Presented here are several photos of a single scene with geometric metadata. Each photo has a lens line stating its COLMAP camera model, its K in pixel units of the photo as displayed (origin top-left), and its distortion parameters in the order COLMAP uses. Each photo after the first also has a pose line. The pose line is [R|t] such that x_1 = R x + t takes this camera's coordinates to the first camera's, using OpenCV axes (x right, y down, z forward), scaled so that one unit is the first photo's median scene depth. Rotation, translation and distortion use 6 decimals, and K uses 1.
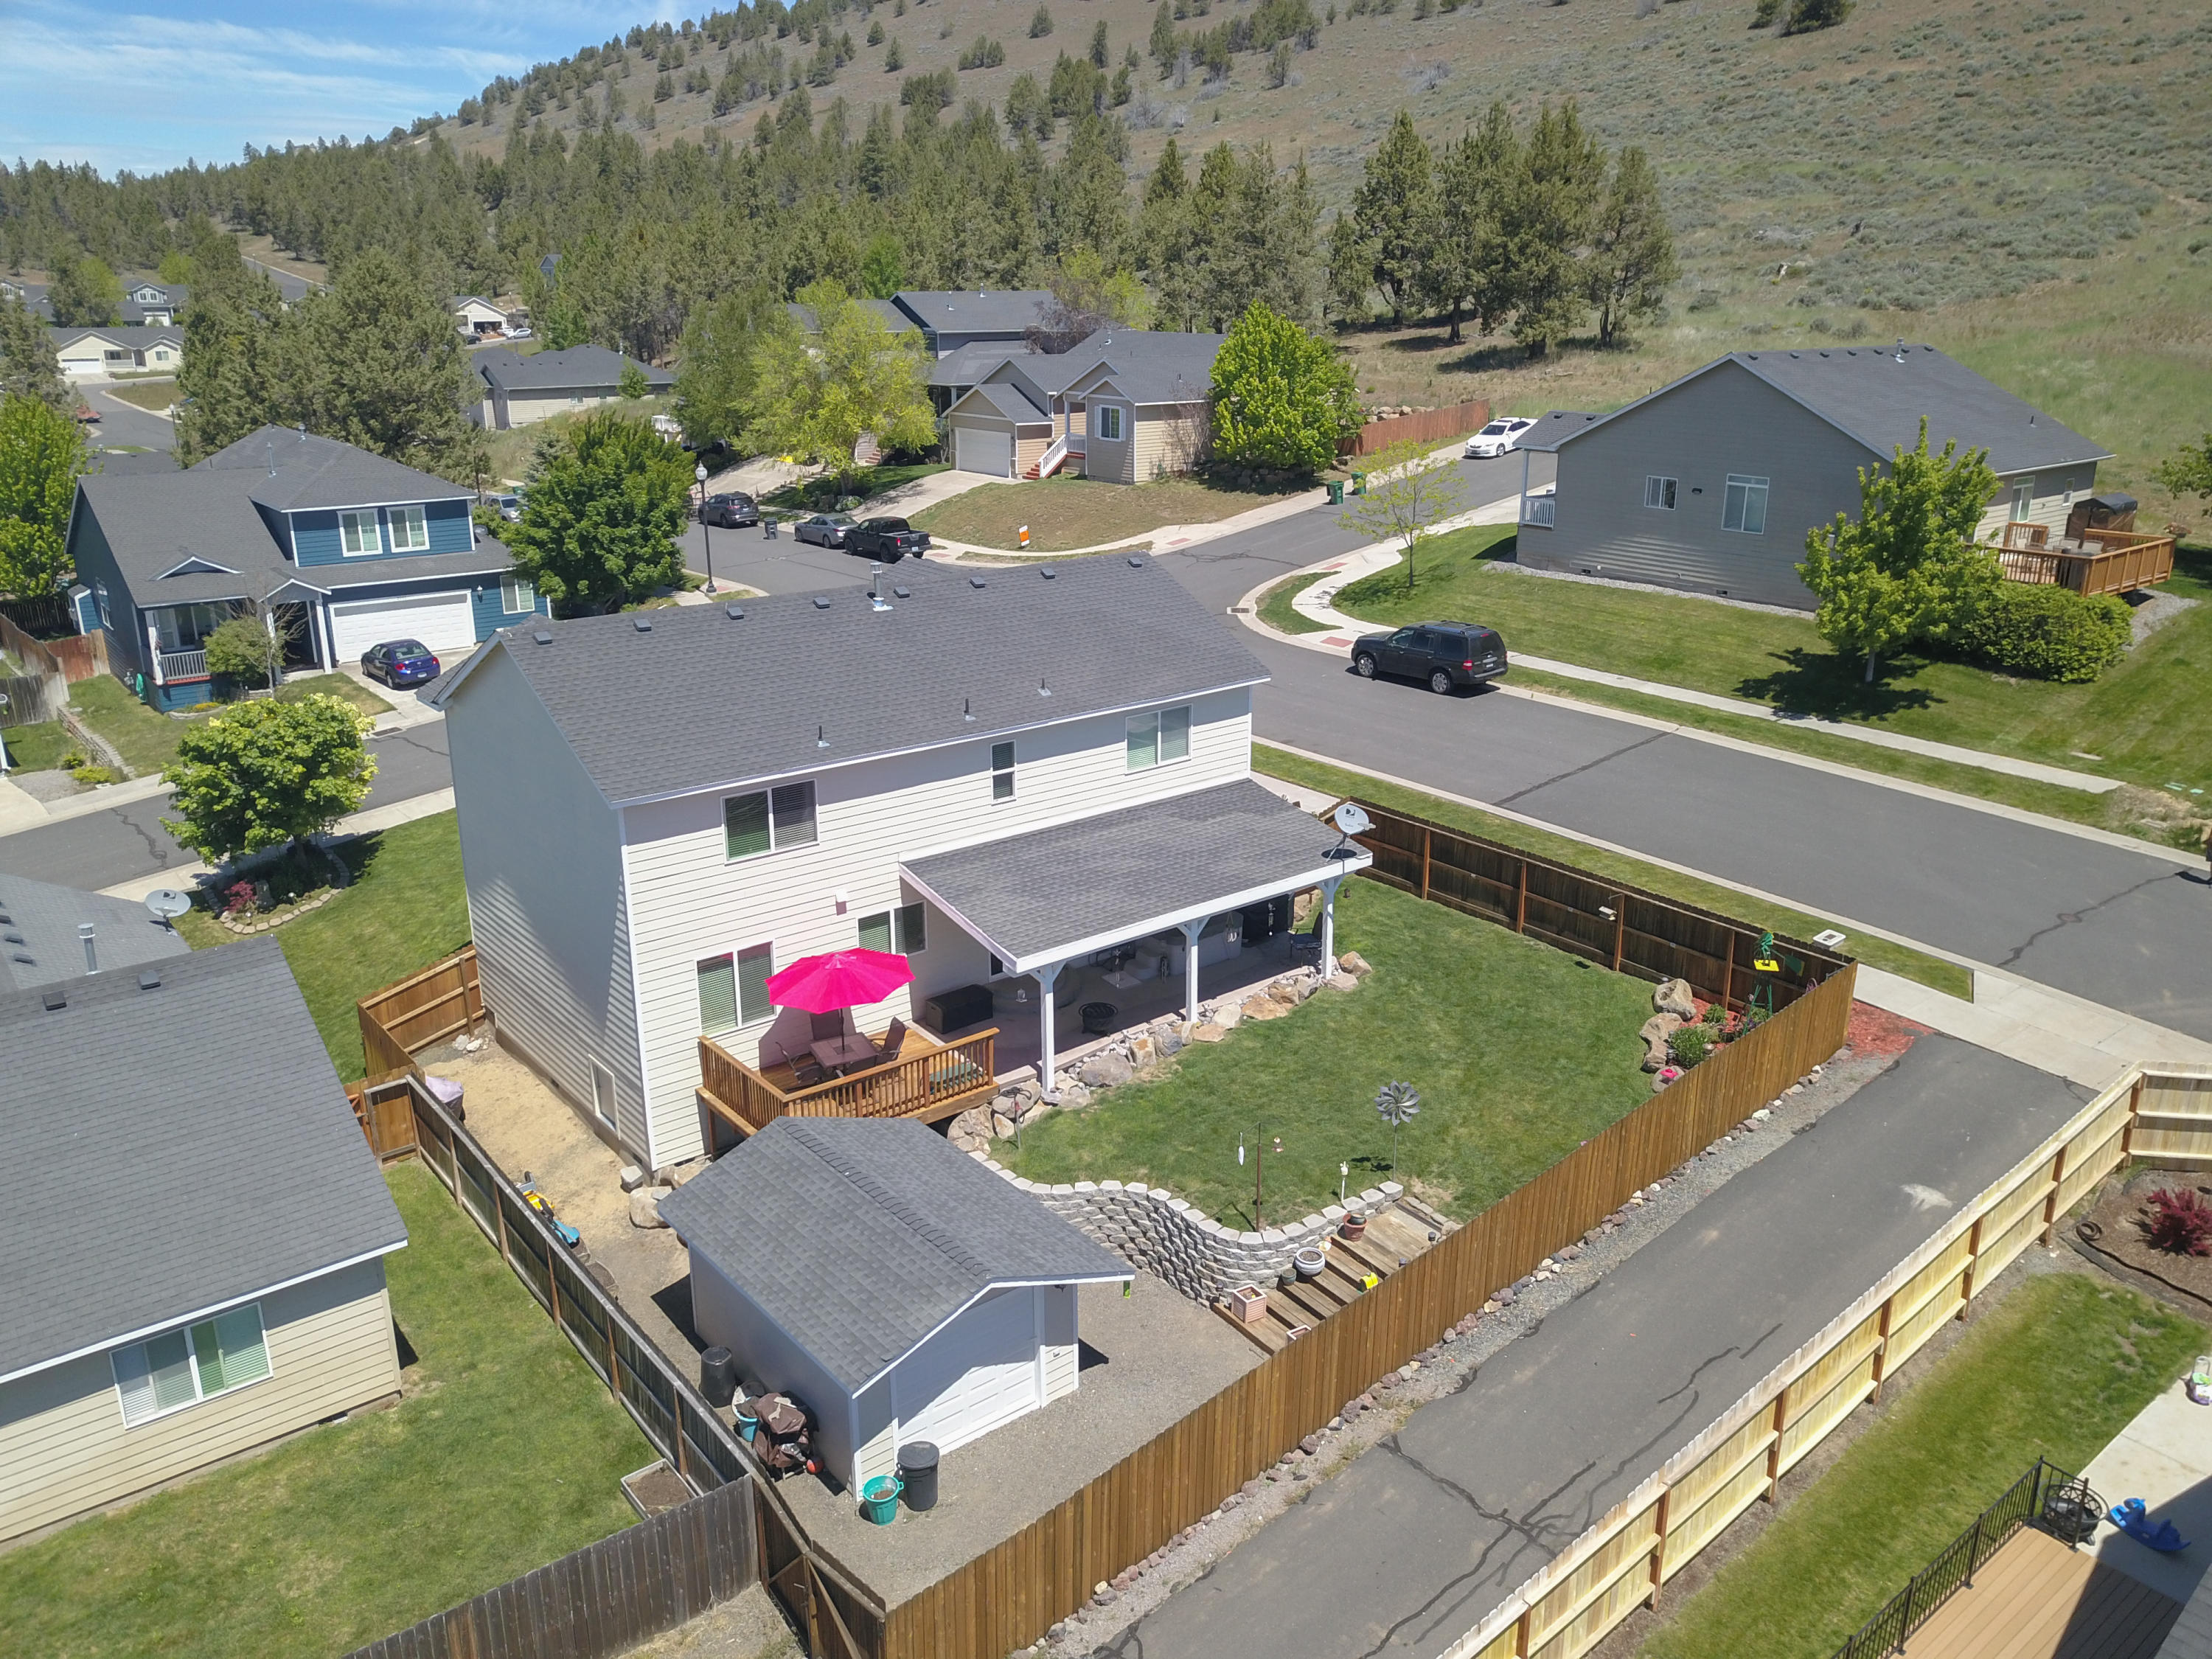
lens RADIAL K [[1697.8, 0, 1106.0], [0, 1697.8, 829.5], [0, 0, 1]] dist [0.008121, -0.003904]
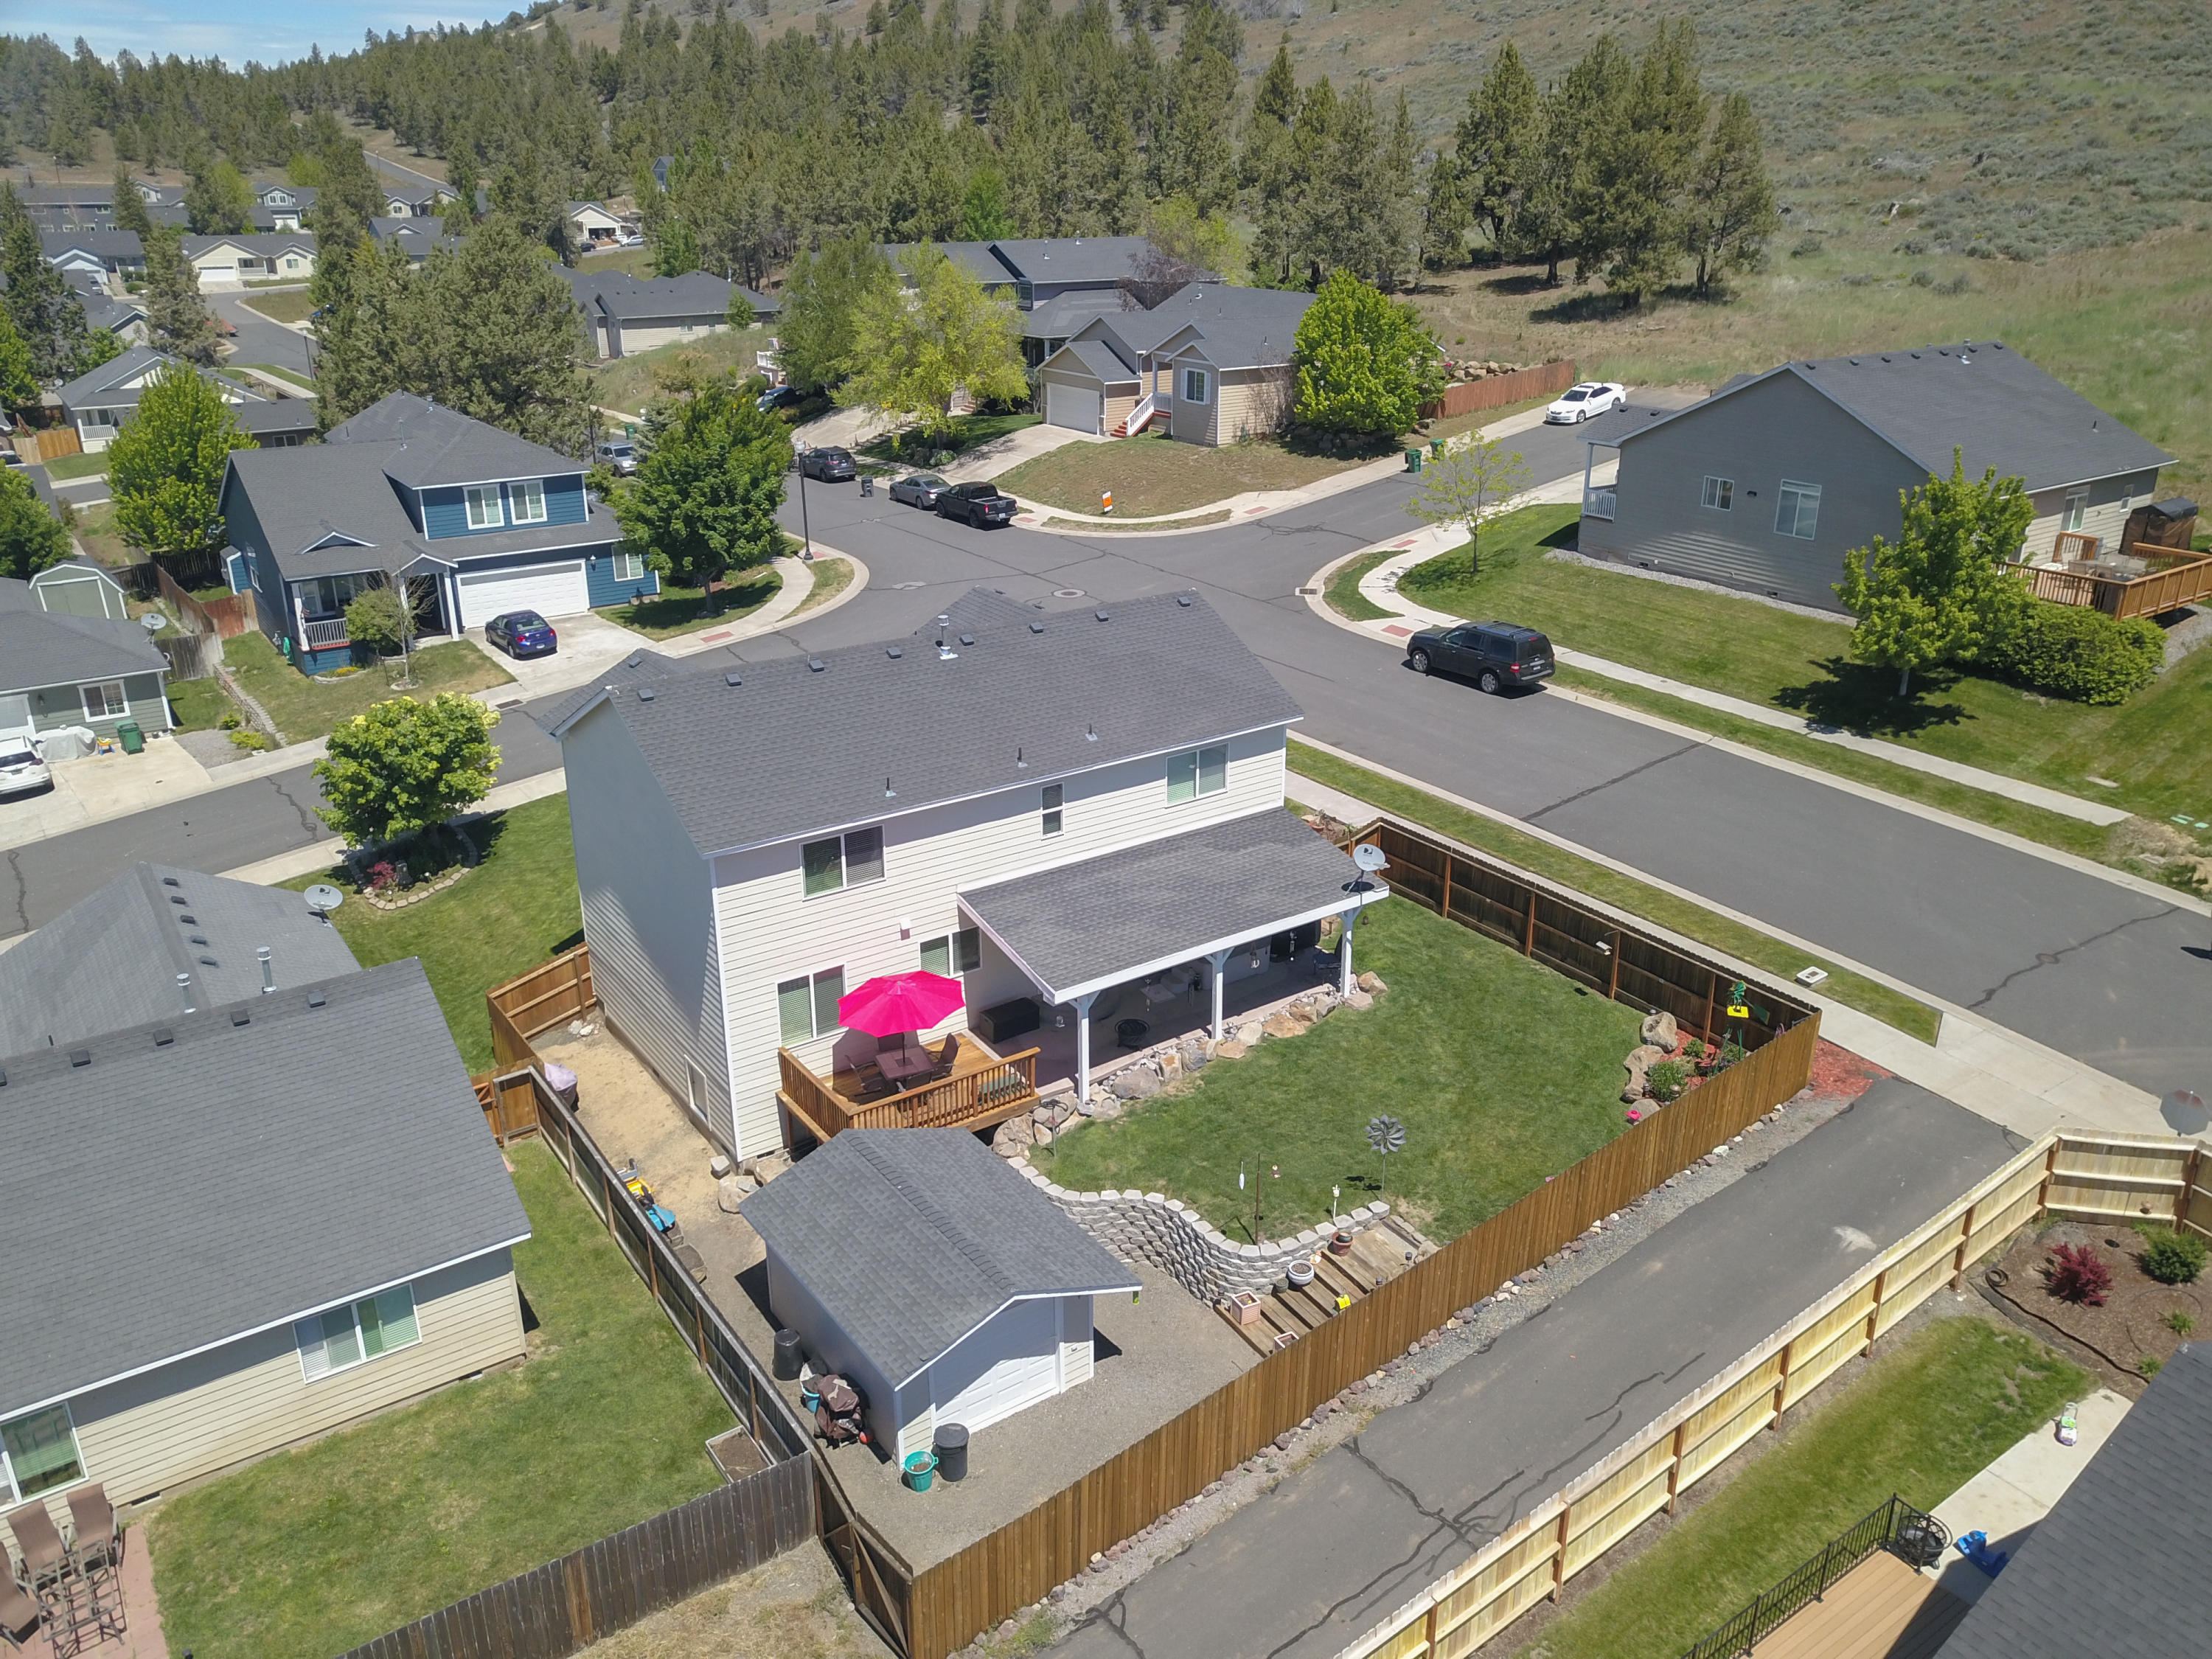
lens RADIAL K [[1694.9, 0, 1103.6], [0, 1694.9, 829.6], [0, 0, 1]] dist [0.005268, 0.000960]
pose [[0.997889, 0.025068, -0.059903, 0.039044], [-0.021283, 0.997786, 0.063006, -0.091288], [0.061349, -0.061598, 0.996214, -0.103679]]
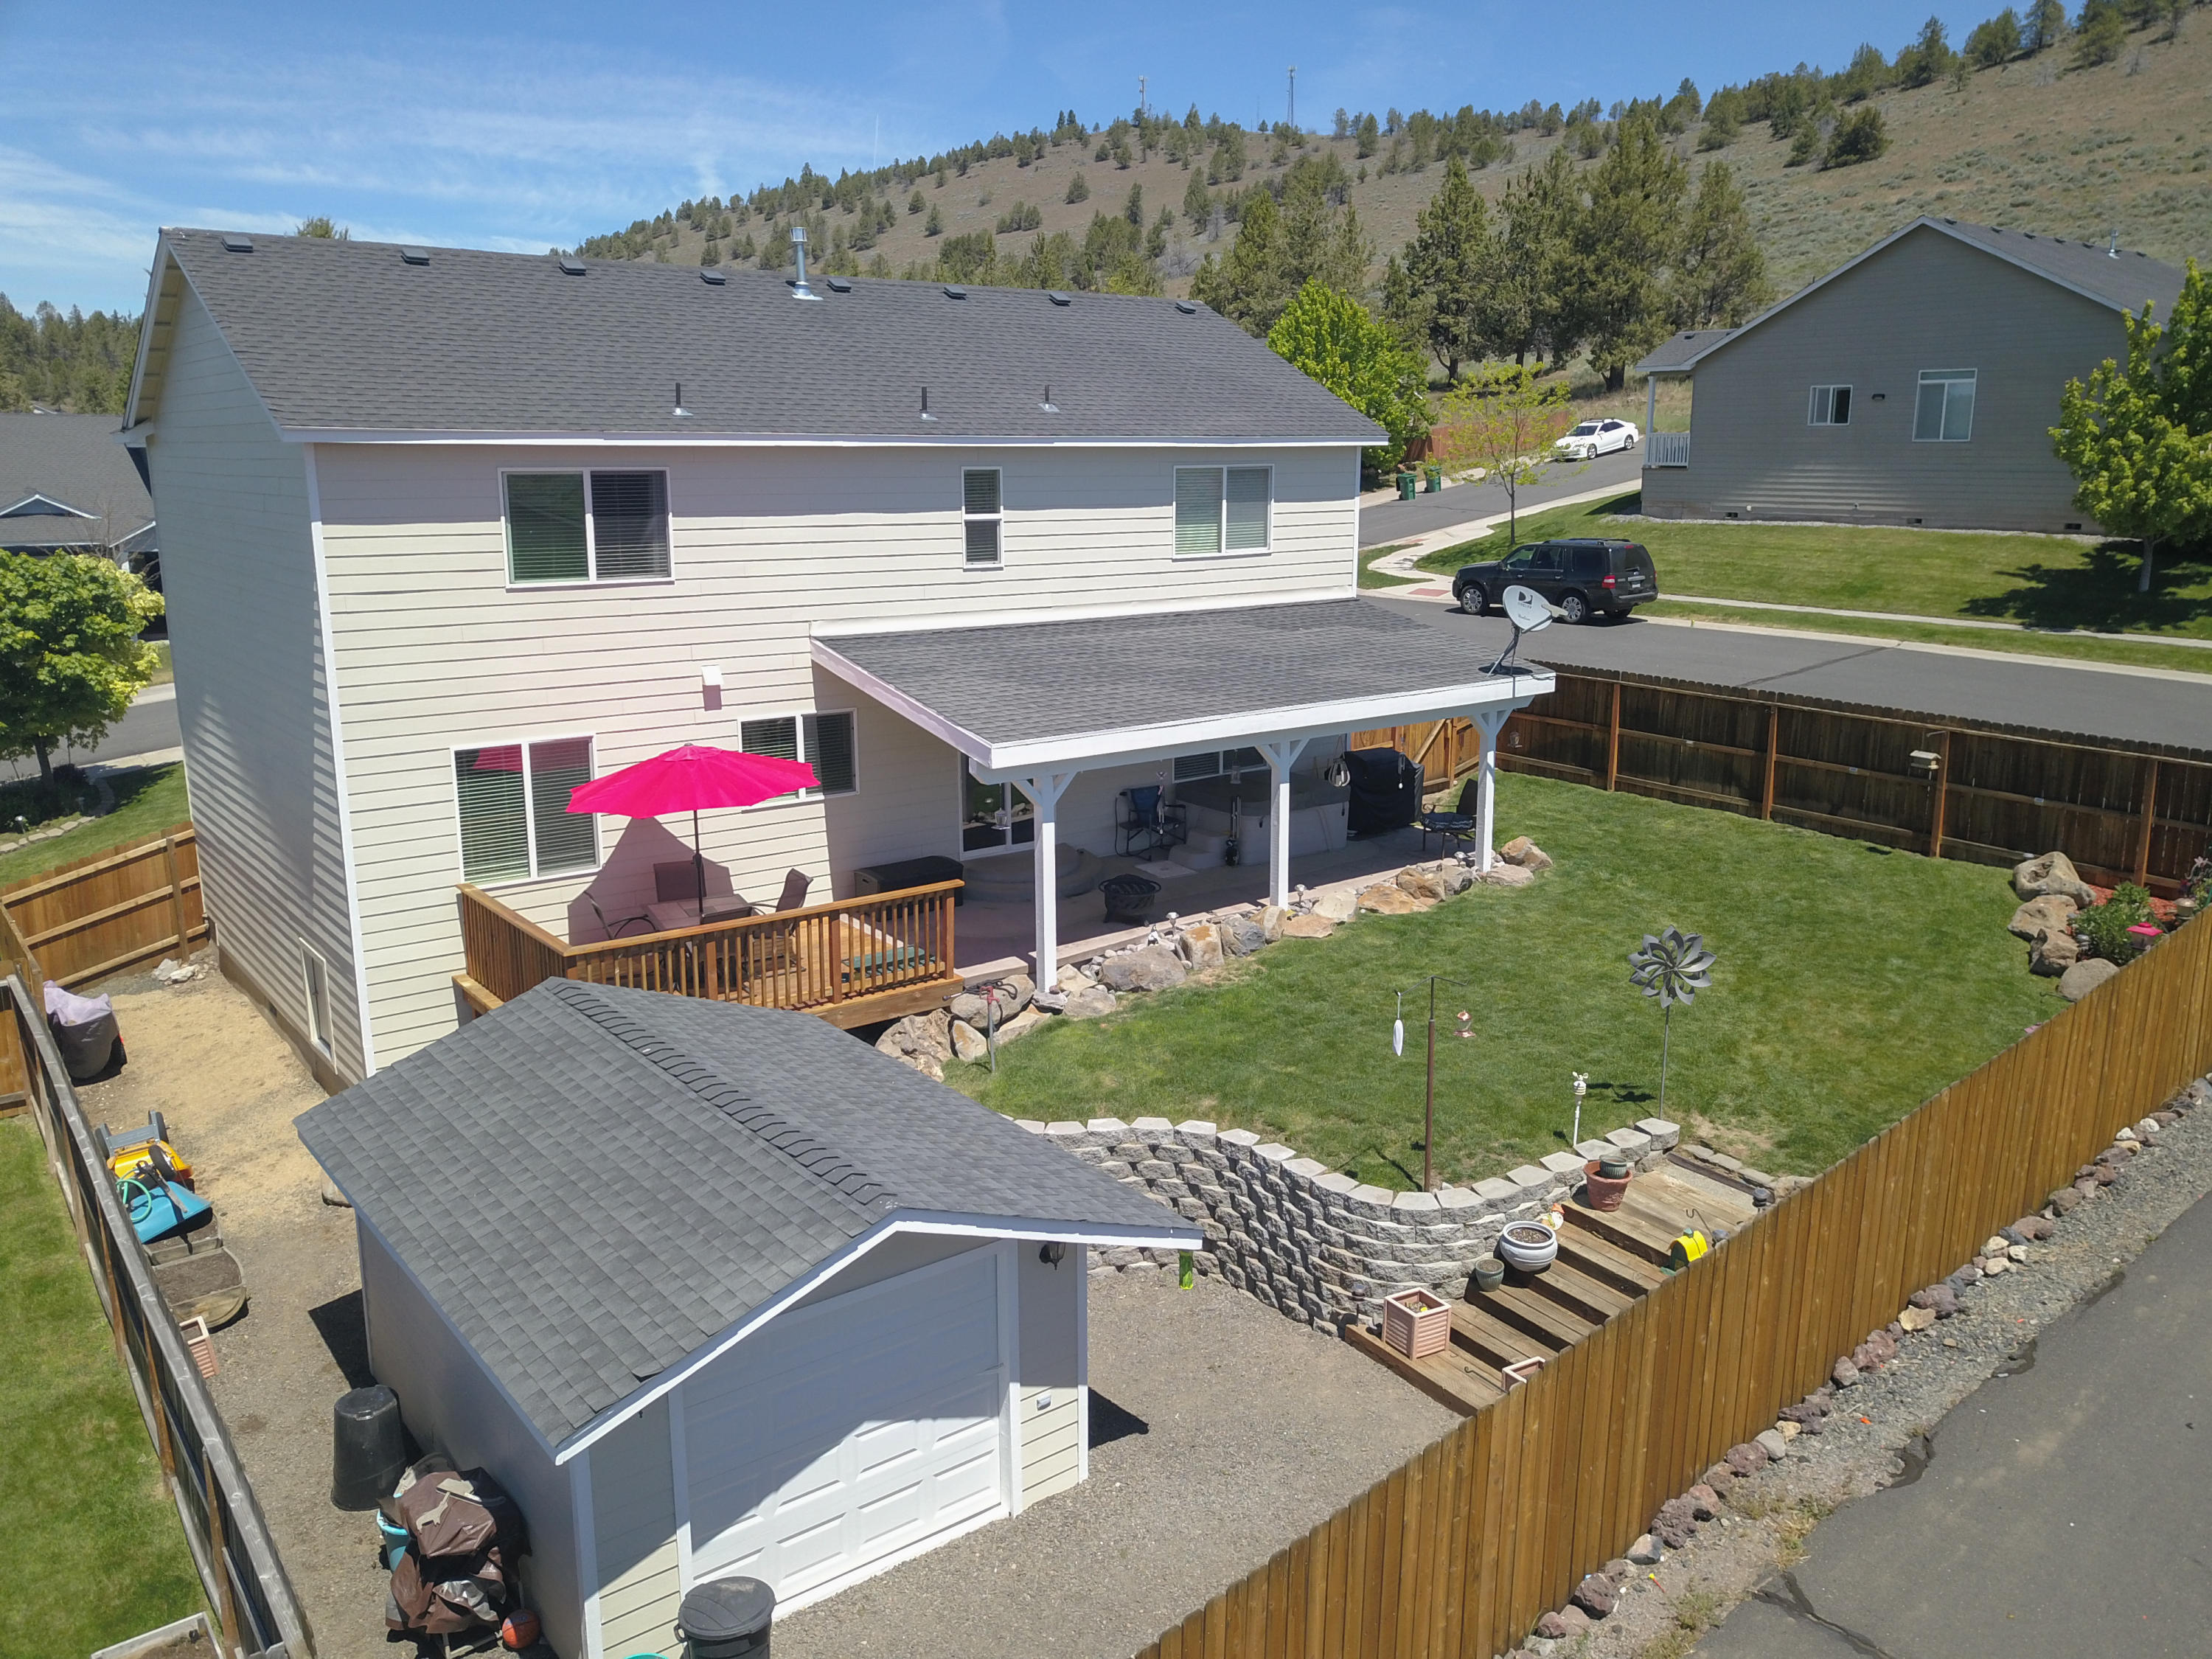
lens RADIAL K [[1697.8, 0, 1106.0], [0, 1697.8, 829.5], [0, 0, 1]] dist [0.008121, -0.003904]
pose [[0.999809, 0.002899, -0.019346, -0.001429], [-0.004719, 0.995494, -0.094710, 0.141949], [0.018984, 0.094783, 0.995317, 0.369429]]
